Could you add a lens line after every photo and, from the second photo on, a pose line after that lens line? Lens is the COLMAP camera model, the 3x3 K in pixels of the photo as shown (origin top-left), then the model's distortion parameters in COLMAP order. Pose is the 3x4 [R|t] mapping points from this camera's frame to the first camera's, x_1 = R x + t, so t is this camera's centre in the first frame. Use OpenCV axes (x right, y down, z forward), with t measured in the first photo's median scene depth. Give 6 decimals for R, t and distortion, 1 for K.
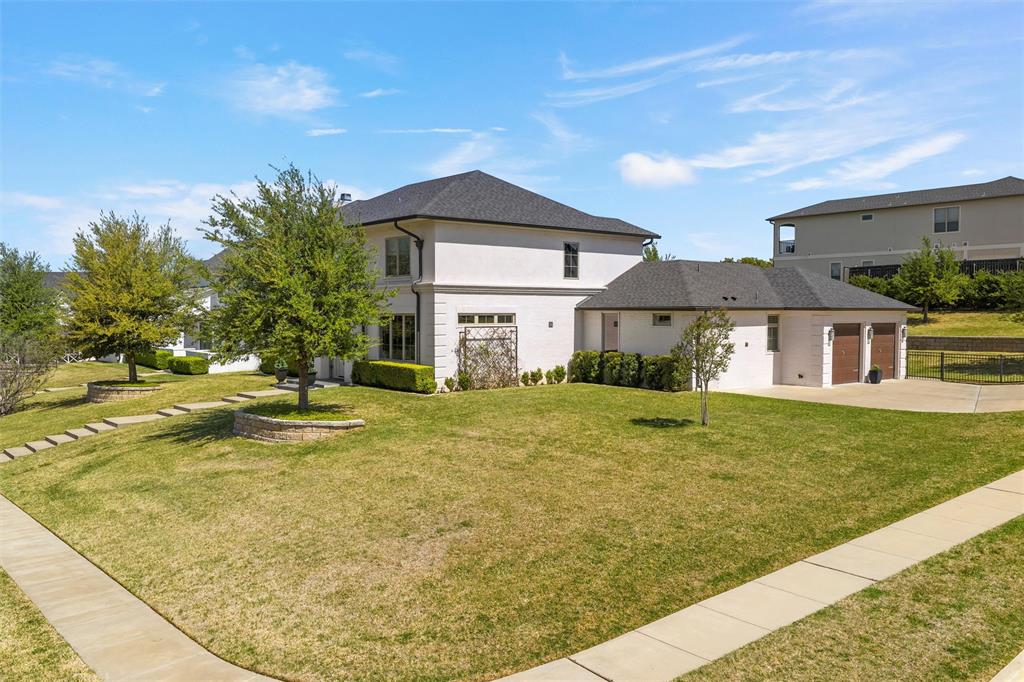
lens RADIAL K [[781.4, 0, 512.0], [0, 781.4, 341.0], [0, 0, 1]] dist [-0.004577, -0.004011]
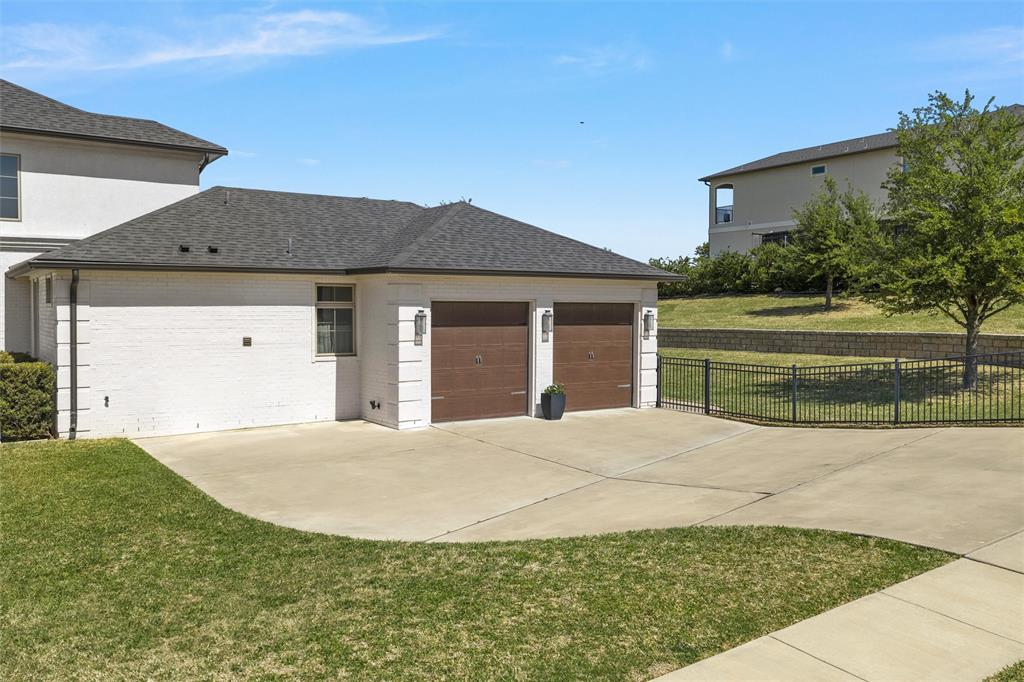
lens RADIAL K [[822.0, 0, 512.0], [0, 822.0, 341.0], [0, 0, 1]] dist [0.012762, 0.001577]
pose [[0.997491, 0.003133, -0.070723, 0.461328], [-0.003179, 0.999995, -0.000546, 0.003334], [0.070720, 0.000769, 0.997496, 0.444323]]
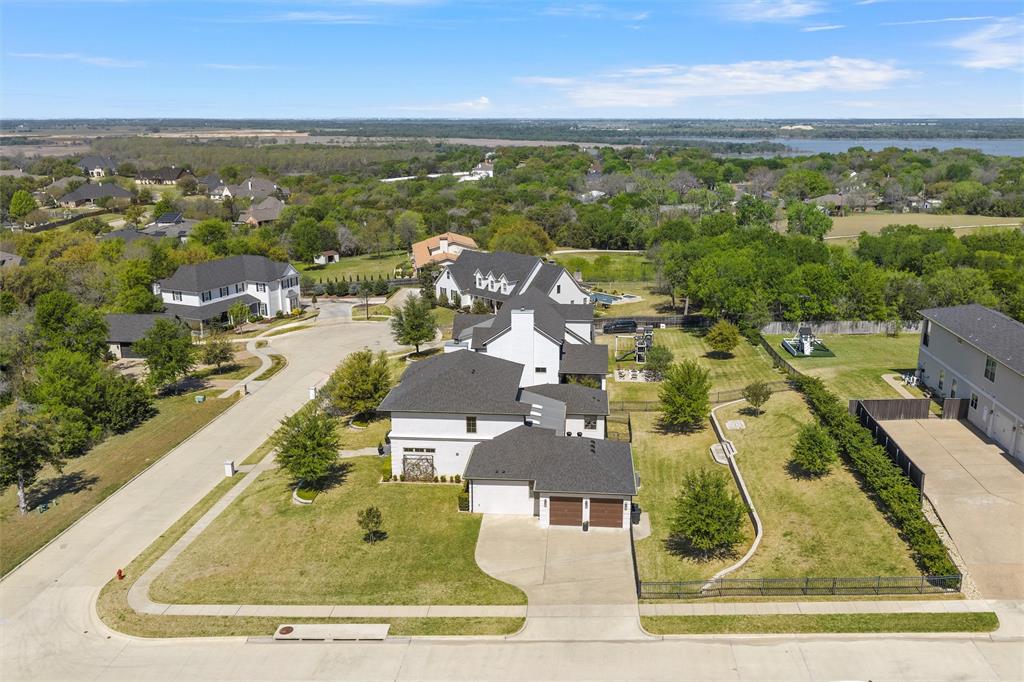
lens RADIAL K [[822.0, 0, 512.0], [0, 822.0, 341.0], [0, 0, 1]] dist [0.012762, 0.001577]
pose [[0.737051, 0.171742, -0.653652, 1.466230], [-0.027532, 0.974001, 0.224866, -0.774589], [0.675276, -0.147741, 0.722616, -0.416296]]
